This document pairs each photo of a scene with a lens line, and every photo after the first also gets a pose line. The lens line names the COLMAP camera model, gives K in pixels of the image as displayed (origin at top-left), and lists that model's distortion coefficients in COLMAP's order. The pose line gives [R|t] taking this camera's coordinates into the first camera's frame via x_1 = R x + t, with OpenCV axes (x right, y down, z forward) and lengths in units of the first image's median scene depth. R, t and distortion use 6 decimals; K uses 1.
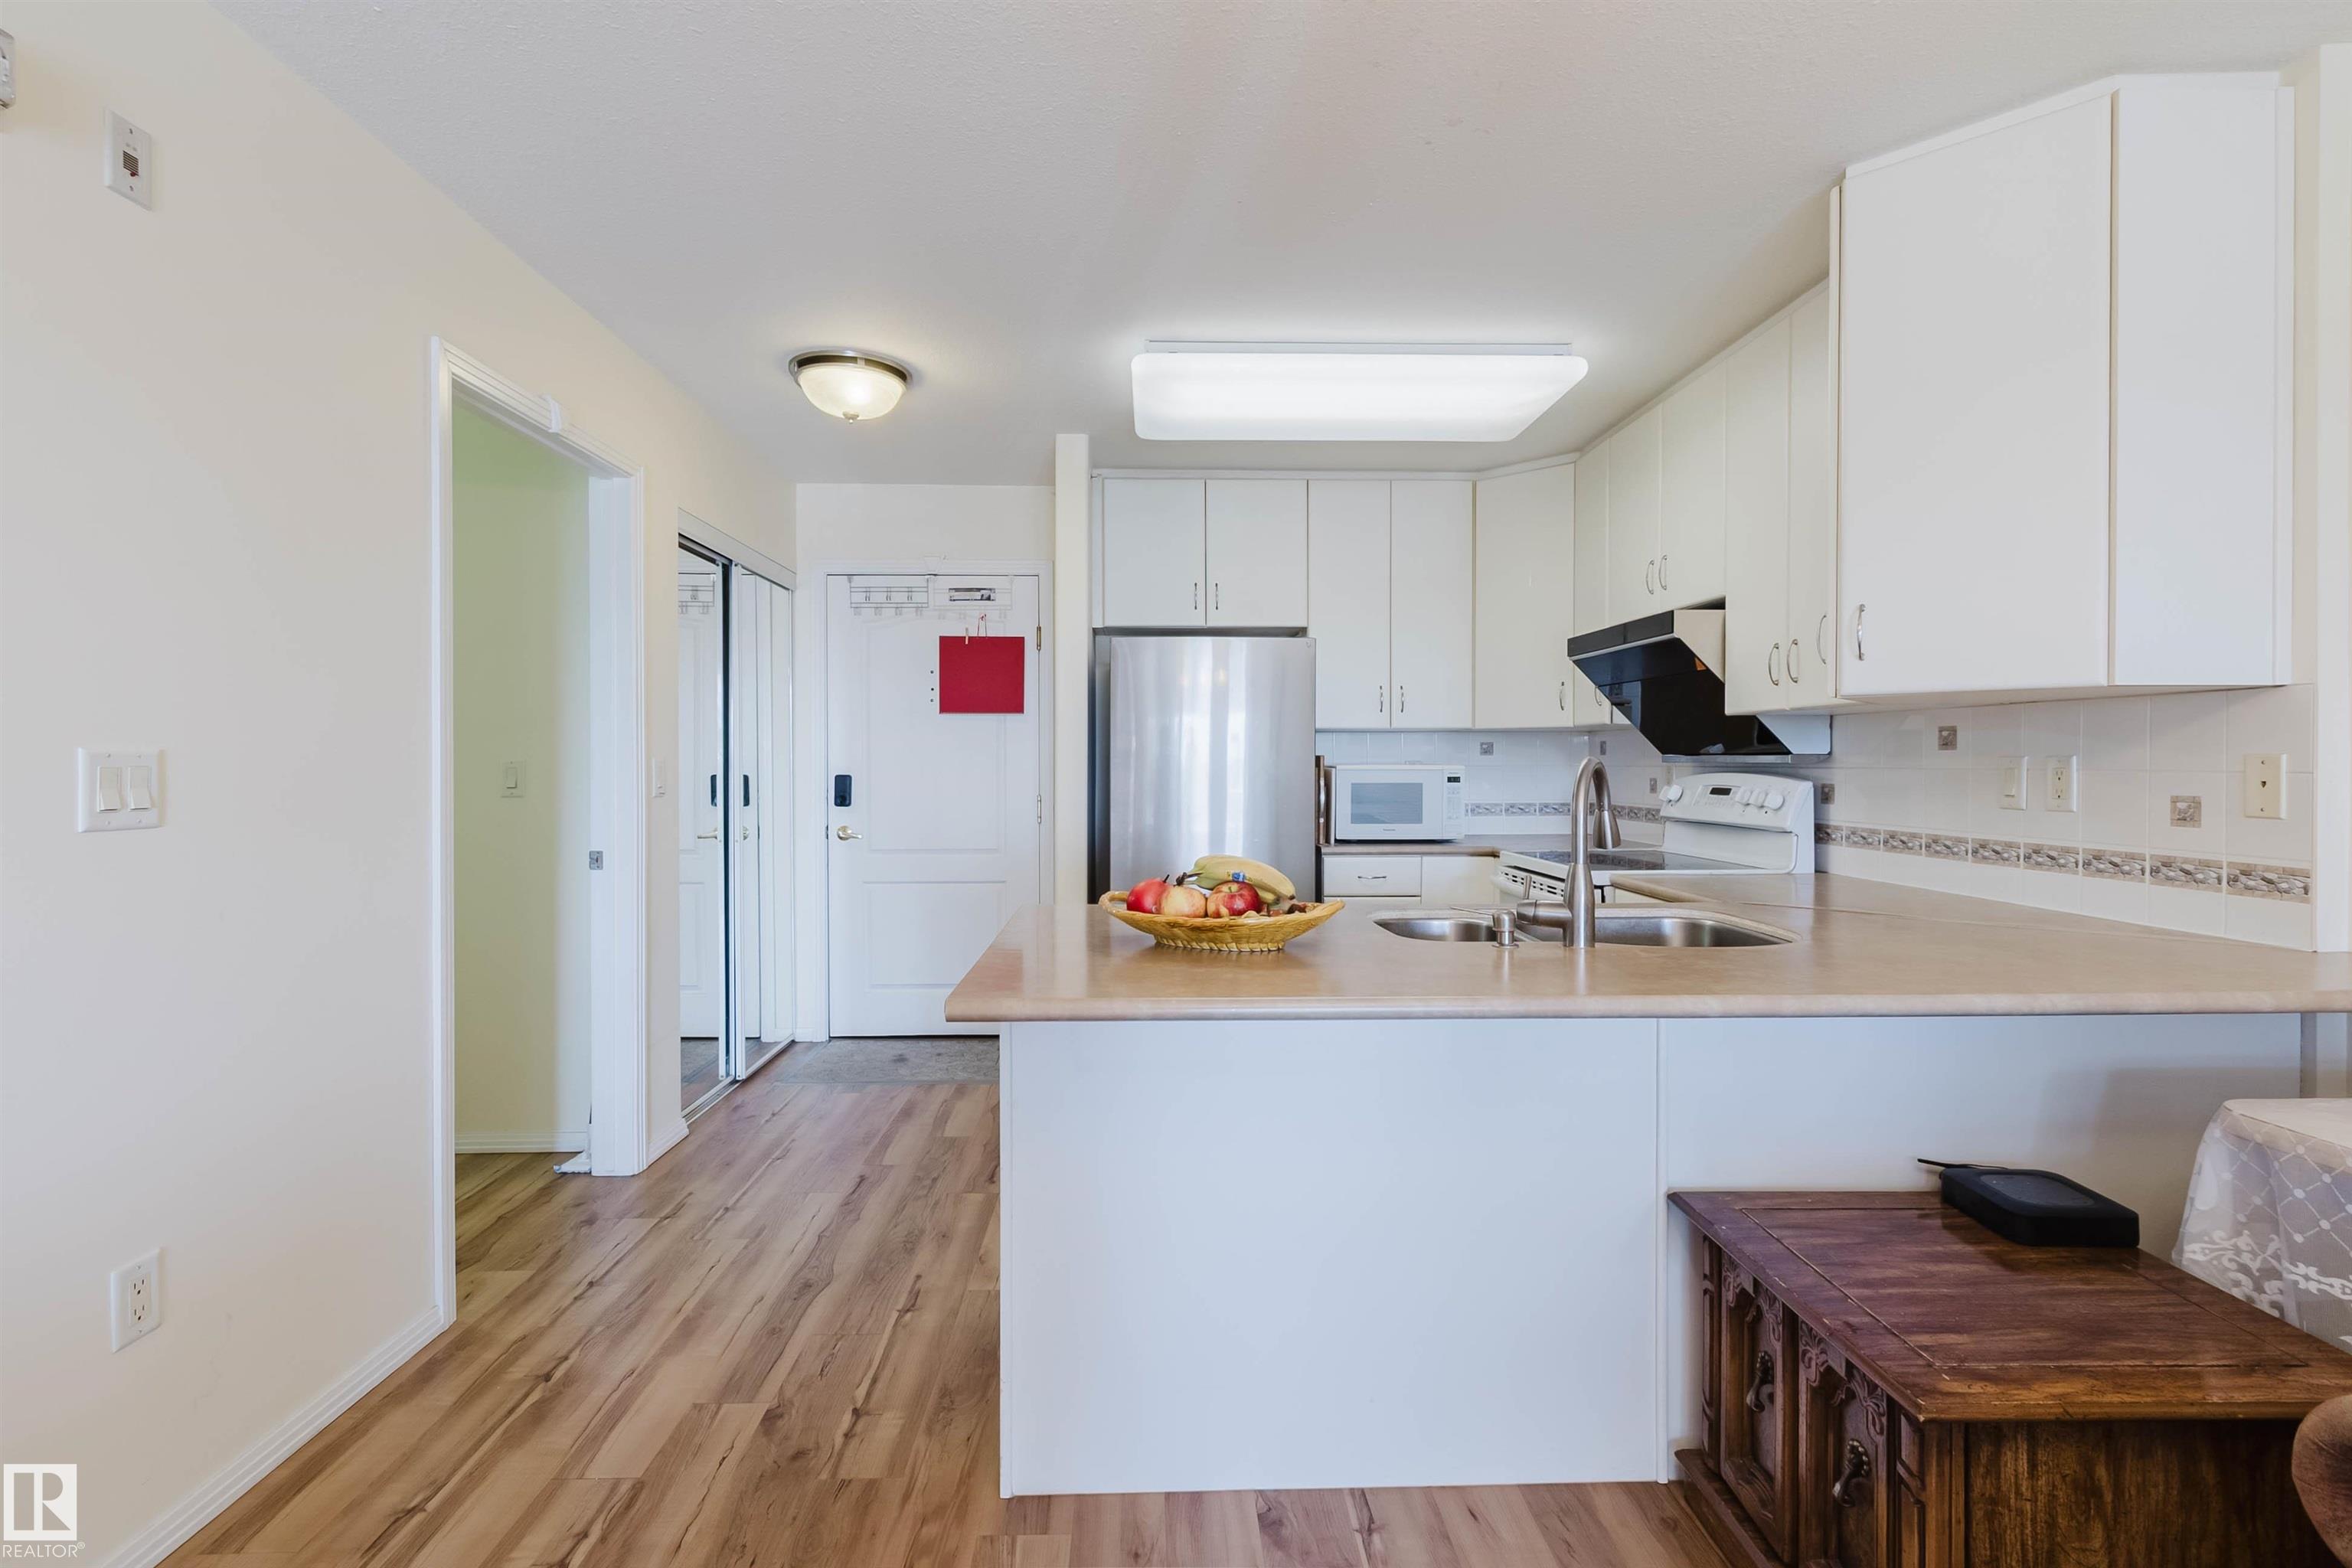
lens RADIAL K [[1074.8, 0, 1173.1], [0, 1074.8, 773.9], [0, 0, 1]] dist [0.007384, -0.000146]
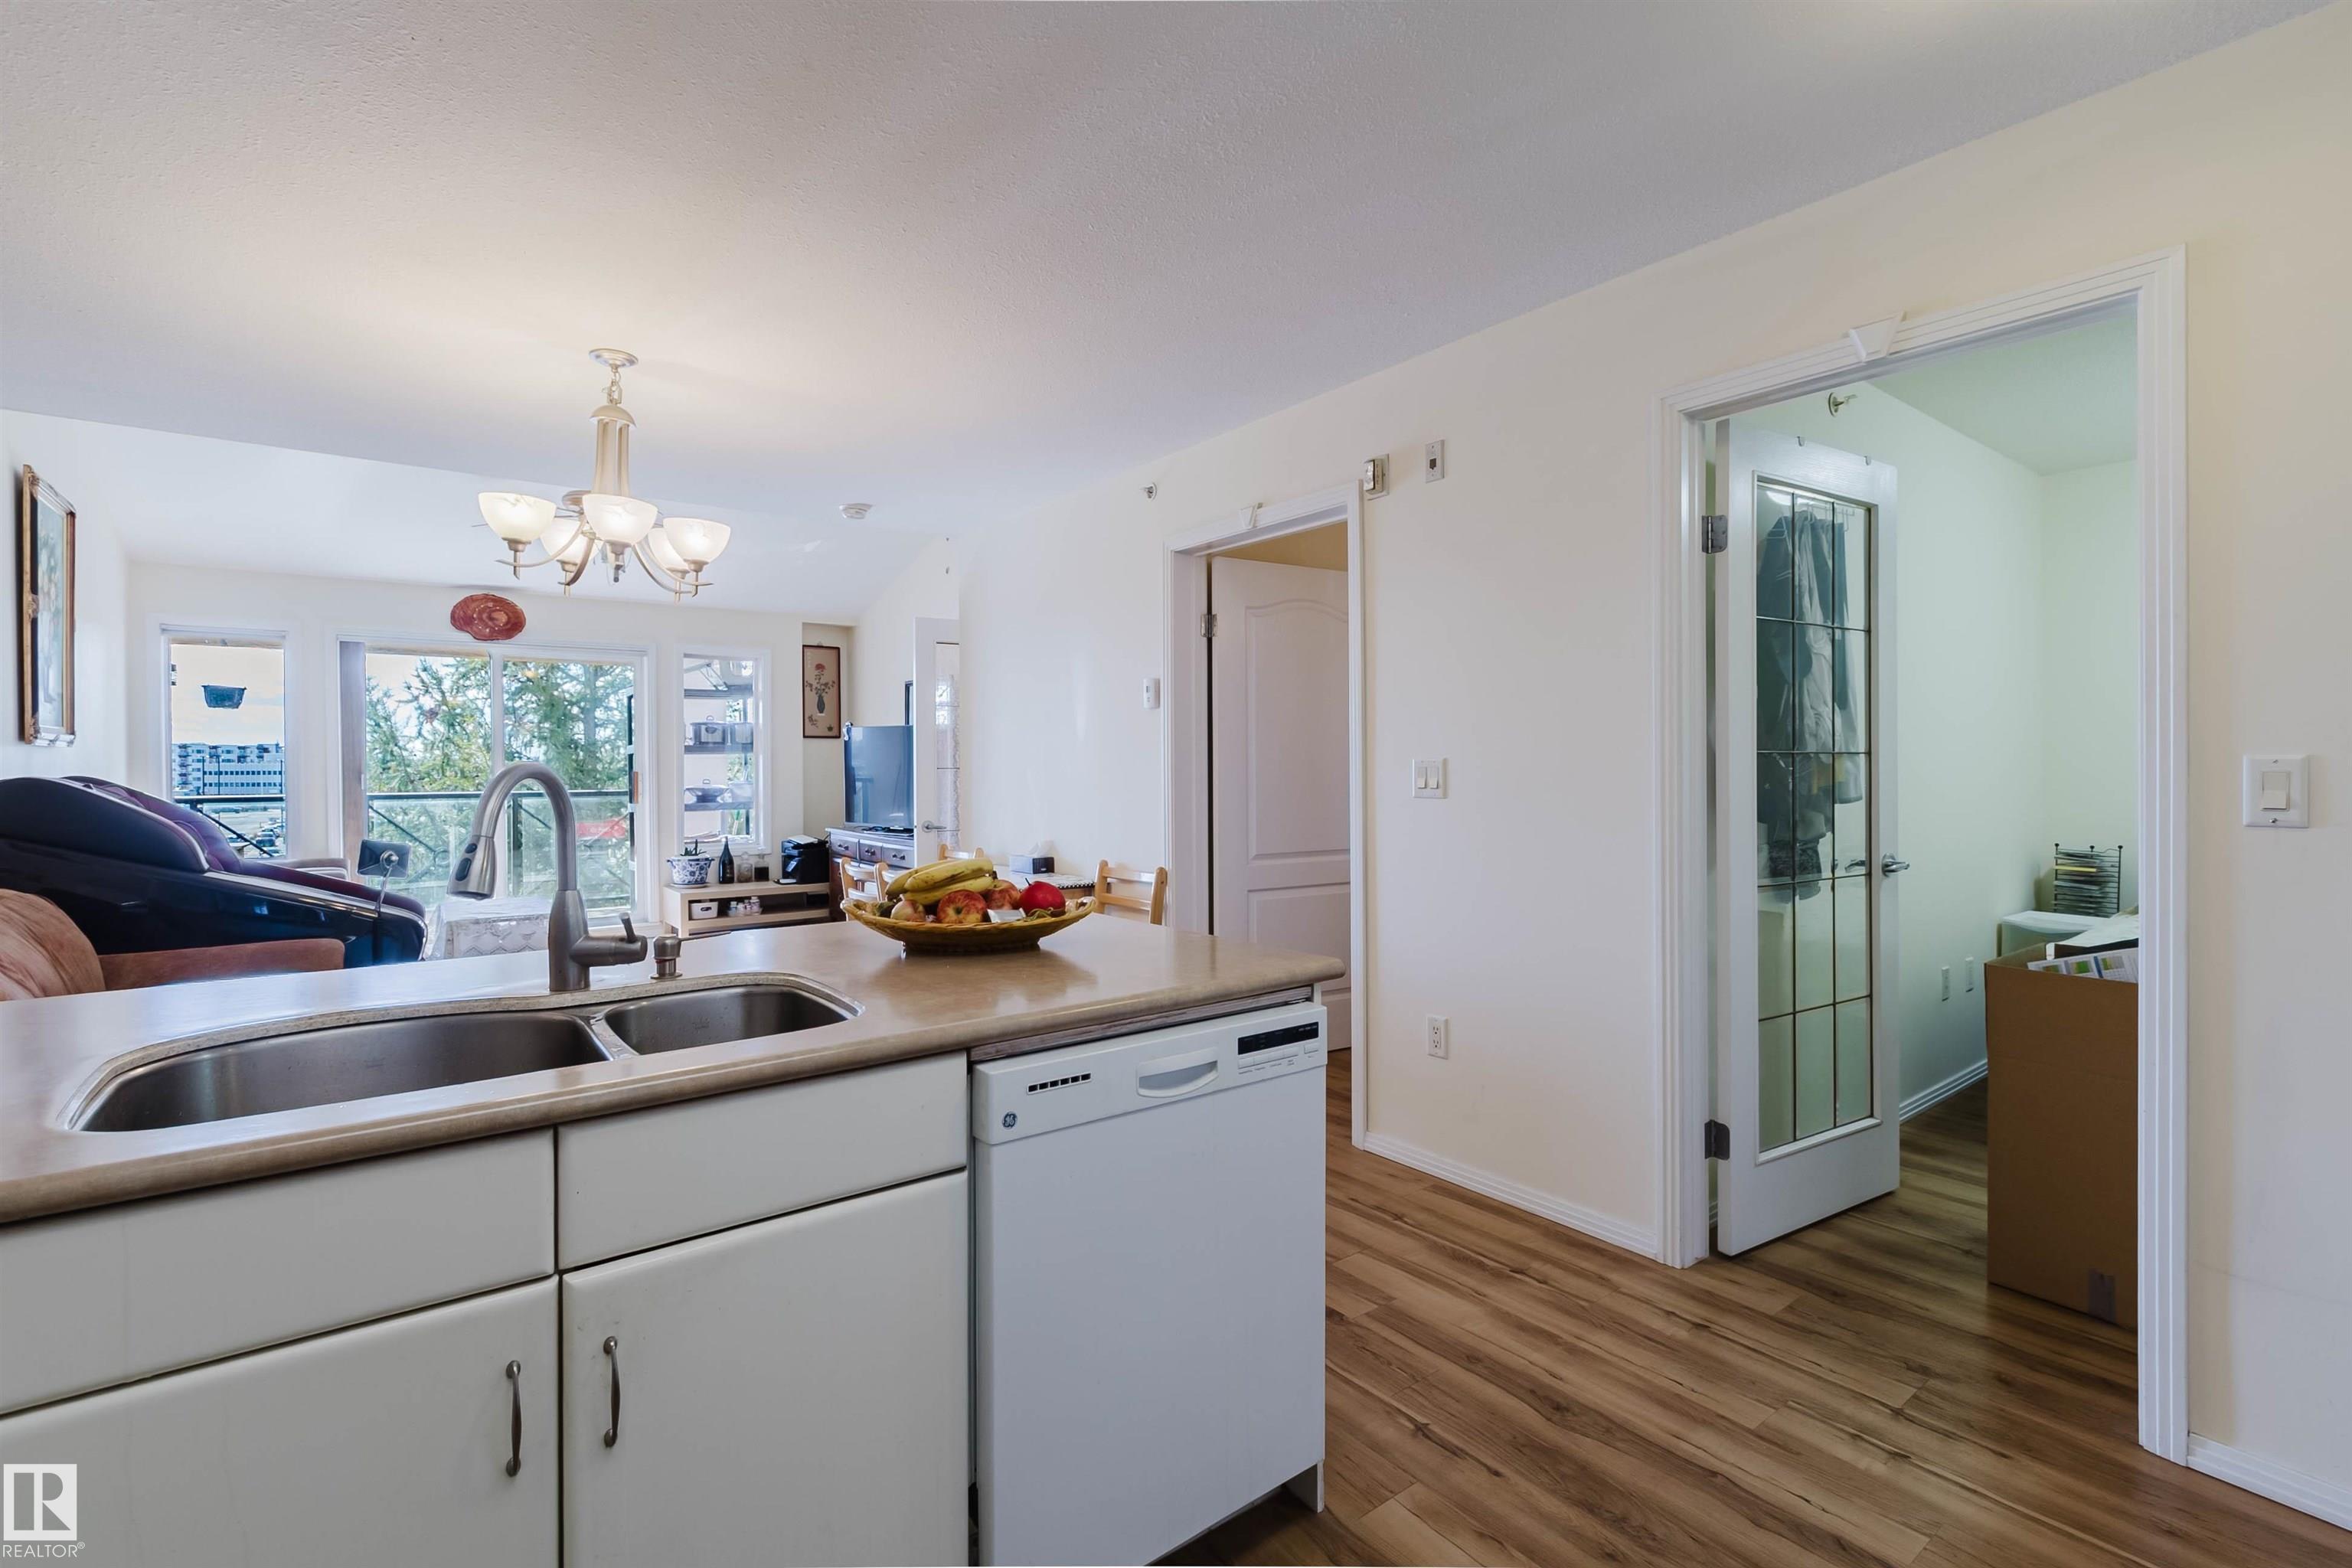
lens RADIAL K [[1067.7, 0, 1181.2], [0, 1067.7, 771.5], [0, 0, 1]] dist [0.003018, -0.000911]
pose [[-0.808656, 0.006220, -0.588249, 0.255817], [-0.003063, 0.999886, 0.014782, -0.011487], [0.588274, 0.013755, -0.808545, 1.040065]]
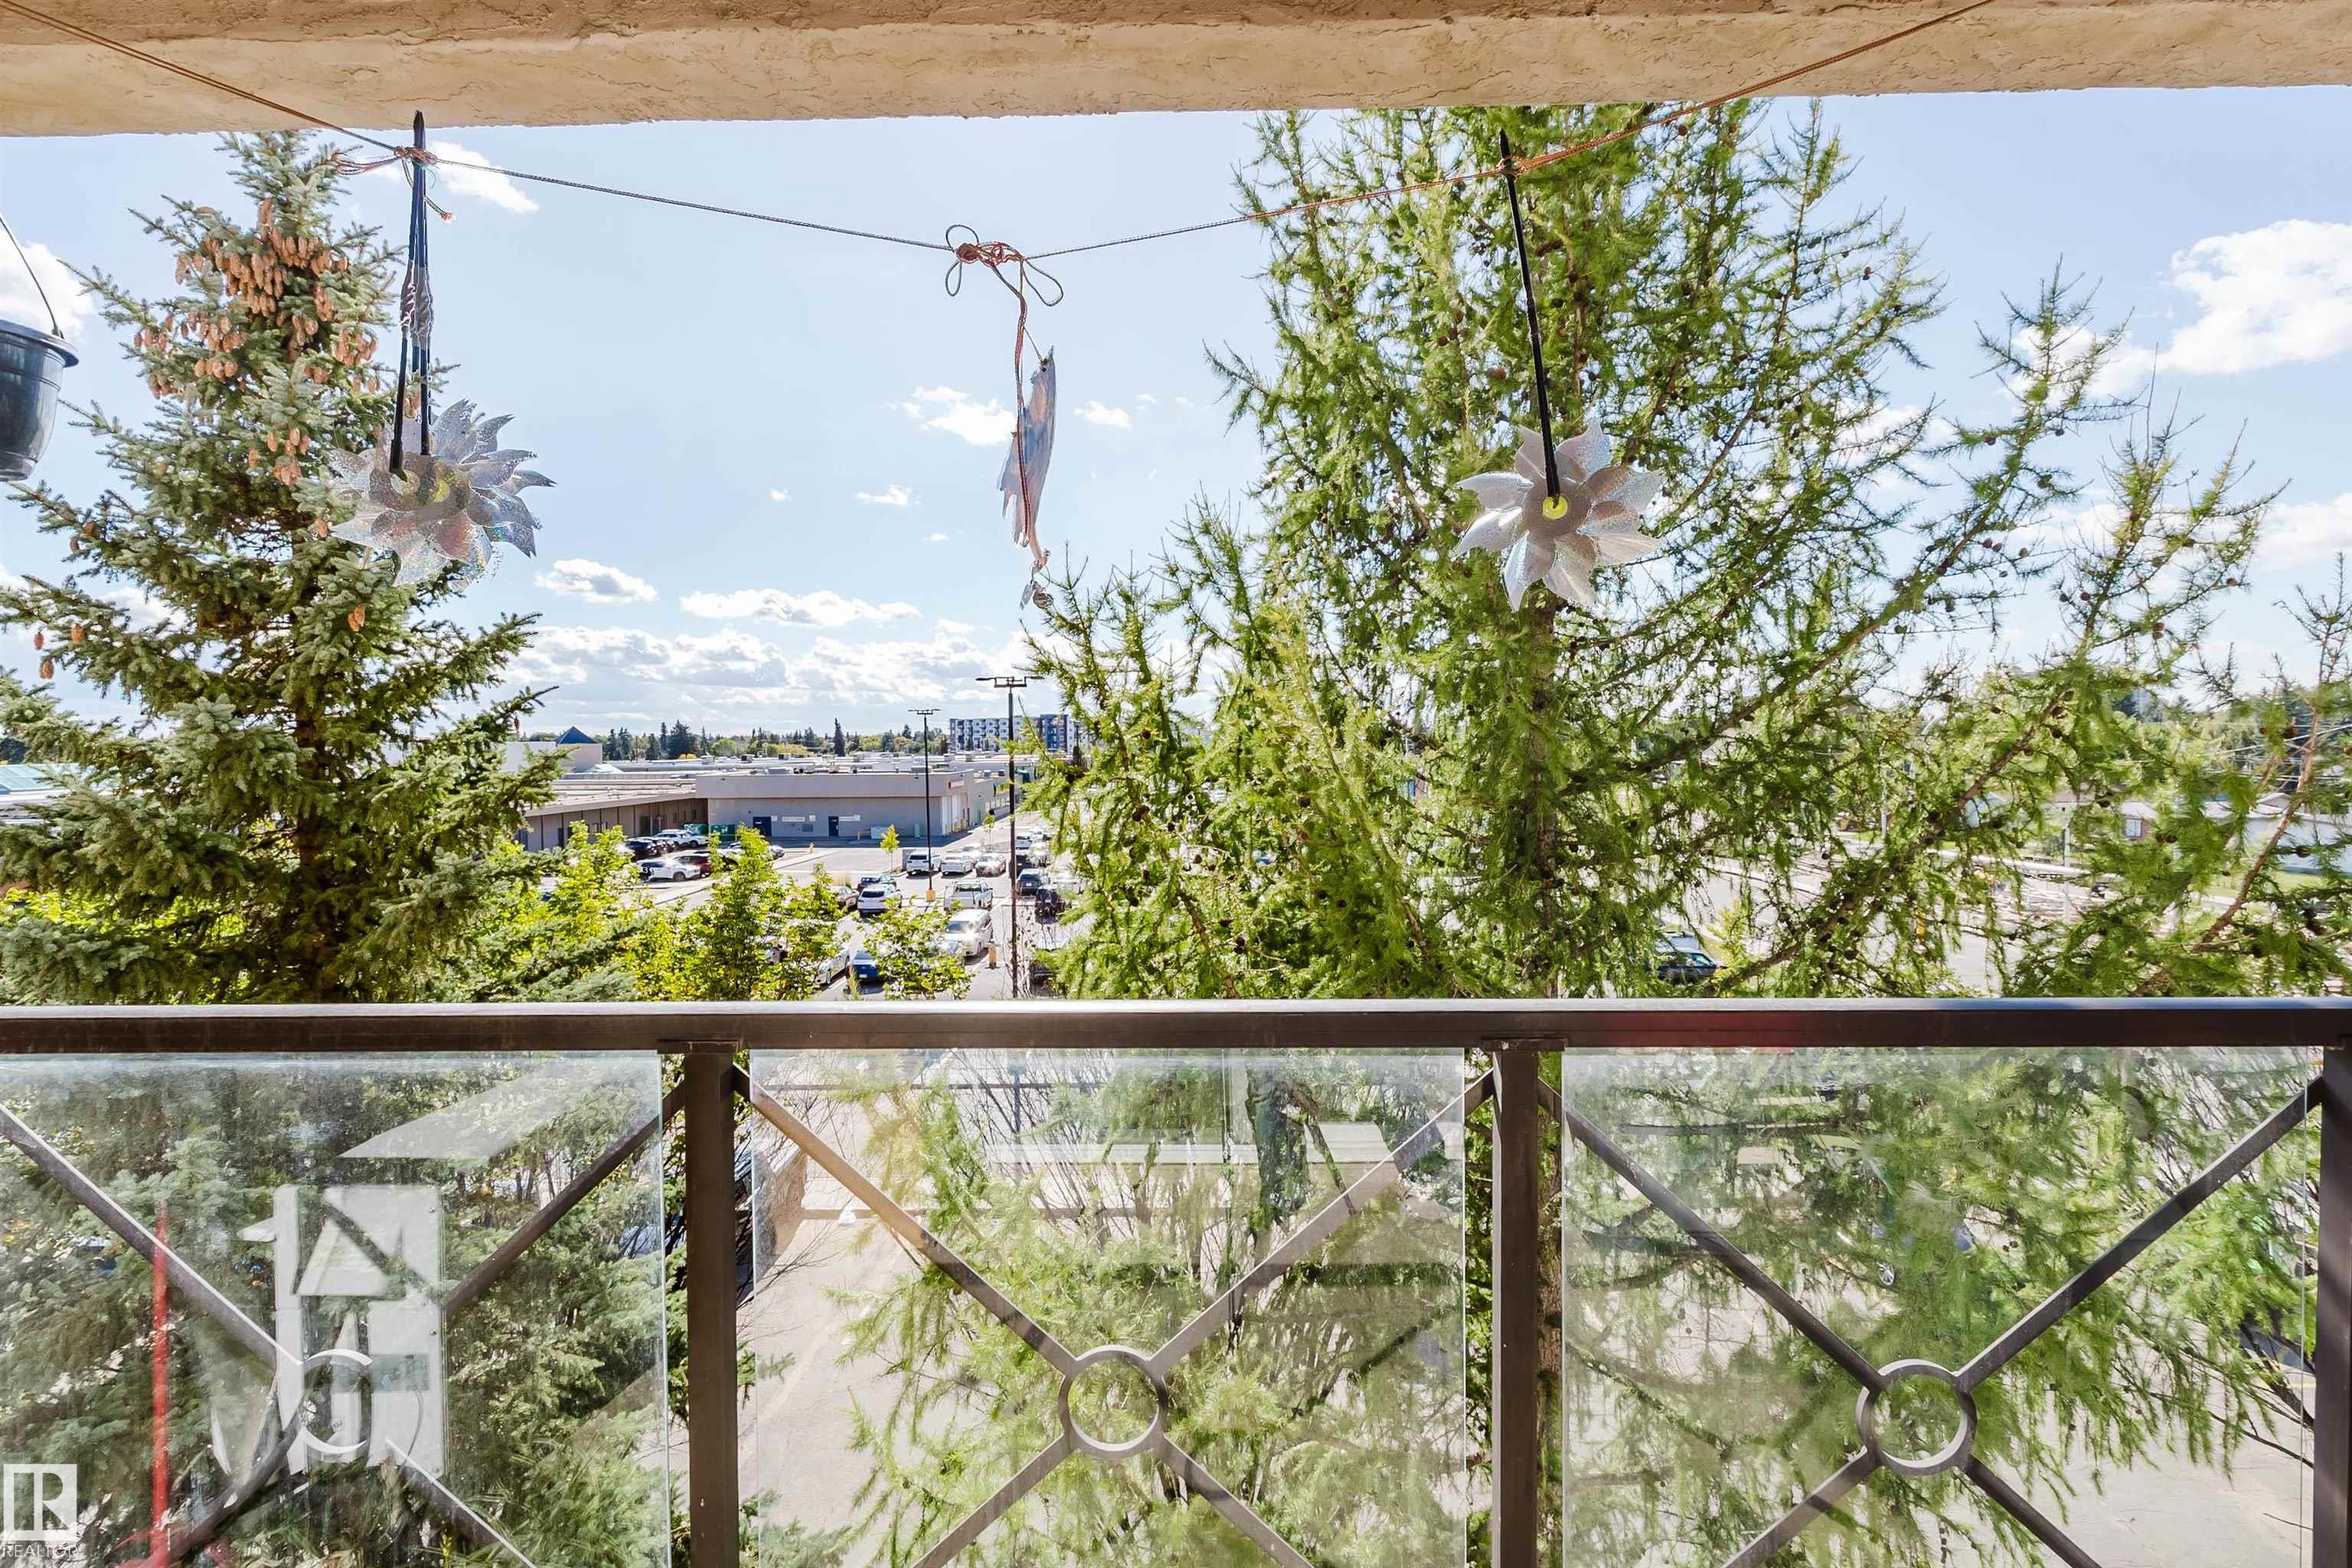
lens RADIAL K [[1168.5, 0, 1178.5], [0, 1168.5, 846.0], [0, 0, 1]] dist [0.005125, -0.000062]
pose [[-0.997867, 0.000684, 0.065269, 0.130875], [0.007472, 0.994569, 0.103806, -0.015549], [-0.064843, 0.104073, -0.992454, -1.559838]]
